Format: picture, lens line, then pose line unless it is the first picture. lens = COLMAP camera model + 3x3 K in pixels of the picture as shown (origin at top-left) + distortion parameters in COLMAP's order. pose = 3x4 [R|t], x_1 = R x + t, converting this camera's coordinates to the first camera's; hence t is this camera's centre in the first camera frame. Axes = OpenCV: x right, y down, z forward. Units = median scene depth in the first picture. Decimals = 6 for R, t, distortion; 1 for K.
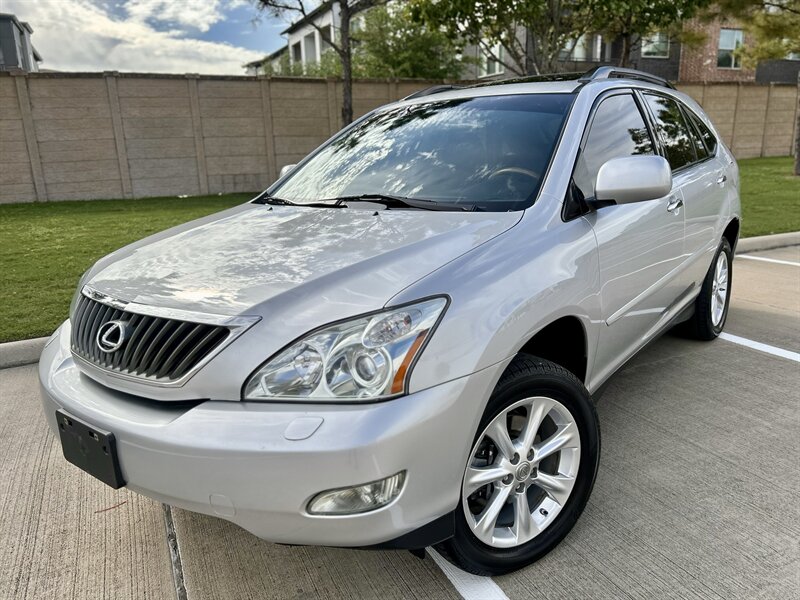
lens RADIAL K [[602.7, 0, 400.0], [0, 602.7, 298.9], [0, 0, 1]] dist [0.050431, -0.054442]
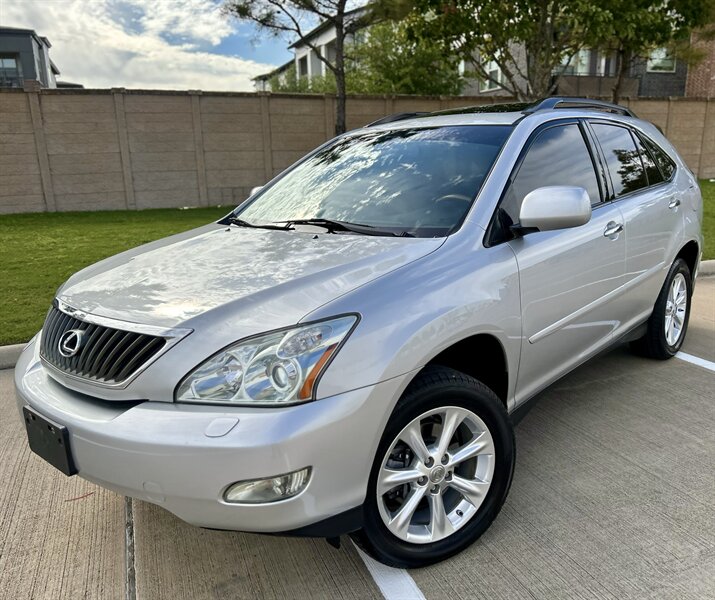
lens RADIAL K [[603.0, 0, 374.0], [0, 603.0, 303.5], [0, 0, 1]] dist [0.047738, -0.052589]
pose [[0.998603, 0.019805, -0.048986, 0.118304], [-0.020347, 0.999737, -0.010590, -0.010043], [0.048763, 0.011572, 0.998743, -0.093265]]
